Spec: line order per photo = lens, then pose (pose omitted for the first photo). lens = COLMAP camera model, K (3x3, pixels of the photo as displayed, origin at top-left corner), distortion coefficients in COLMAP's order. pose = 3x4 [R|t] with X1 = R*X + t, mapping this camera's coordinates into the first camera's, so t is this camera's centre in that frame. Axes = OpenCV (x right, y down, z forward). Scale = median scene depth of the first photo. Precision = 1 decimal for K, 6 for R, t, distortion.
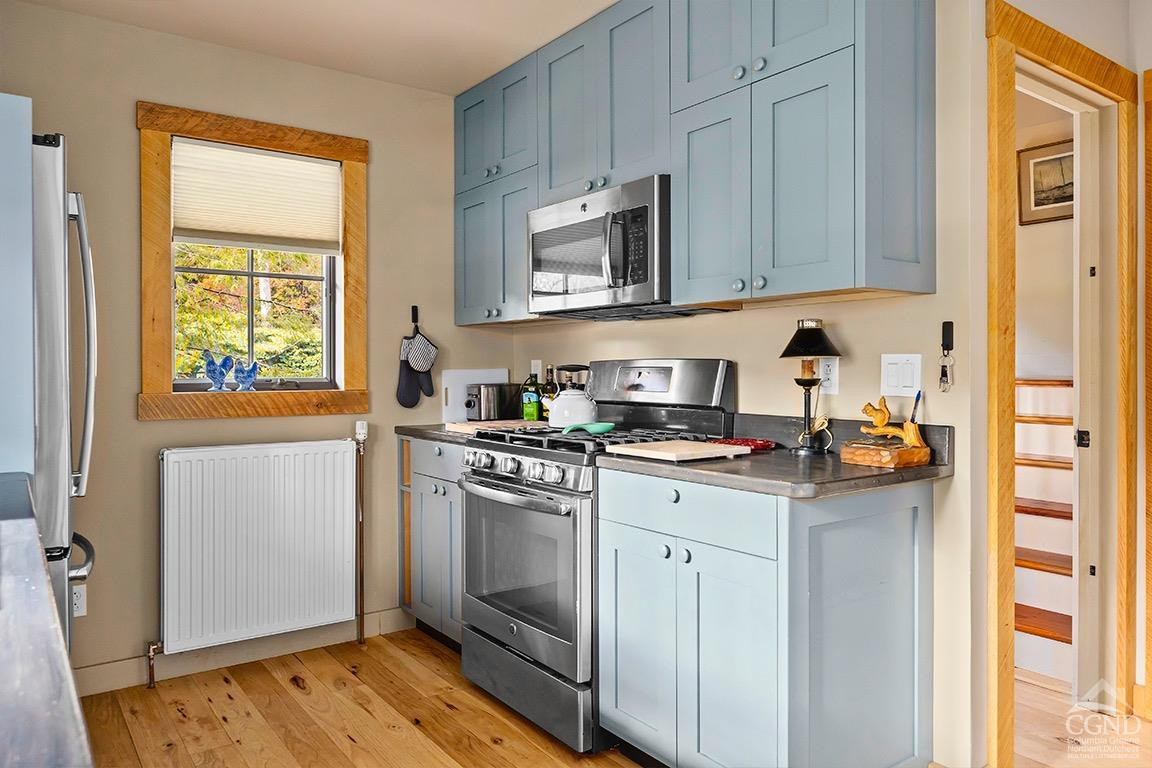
lens RADIAL K [[792.1, 0, 576.9], [0, 792.1, 379.5], [0, 0, 1]] dist [-0.001739, -0.004354]
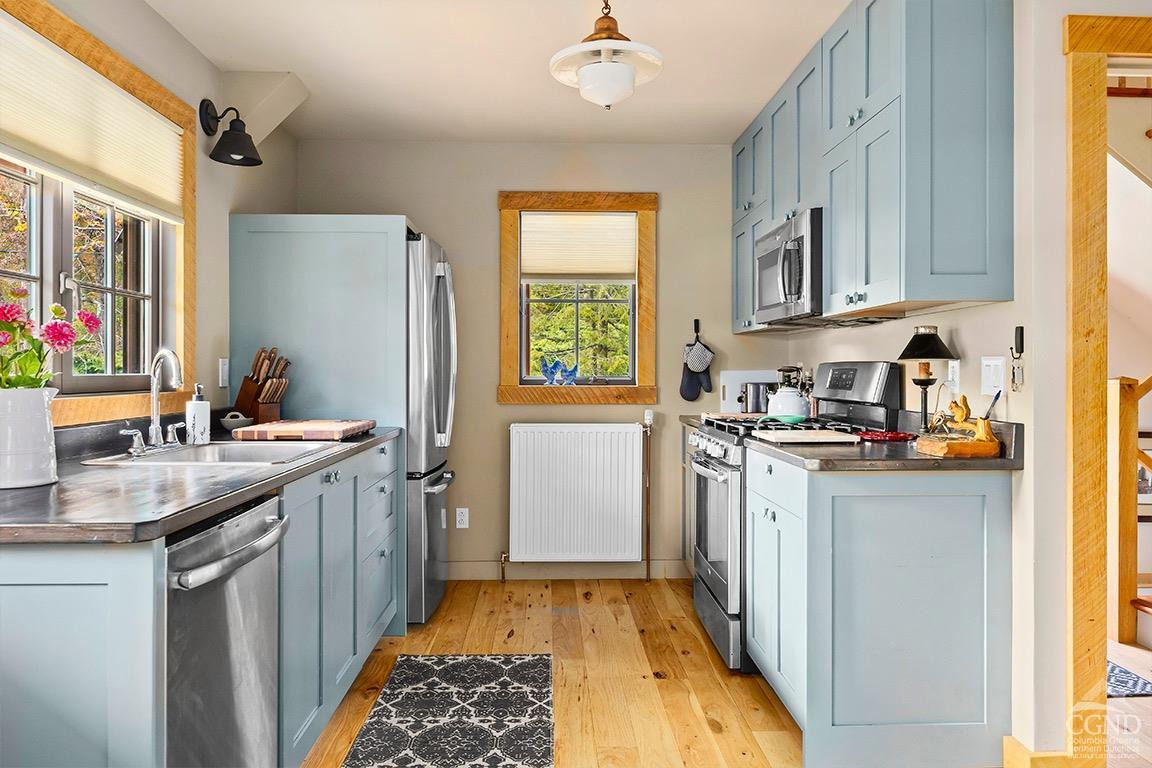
lens RADIAL K [[792.1, 0, 576.5], [0, 792.1, 378.5], [0, 0, 1]] dist [-0.001739, -0.004354]
pose [[0.829190, 0.008088, -0.558909, 0.410272], [-0.010191, 0.999948, -0.000648, 0.003428], [0.558874, 0.006233, 0.829229, -0.166084]]
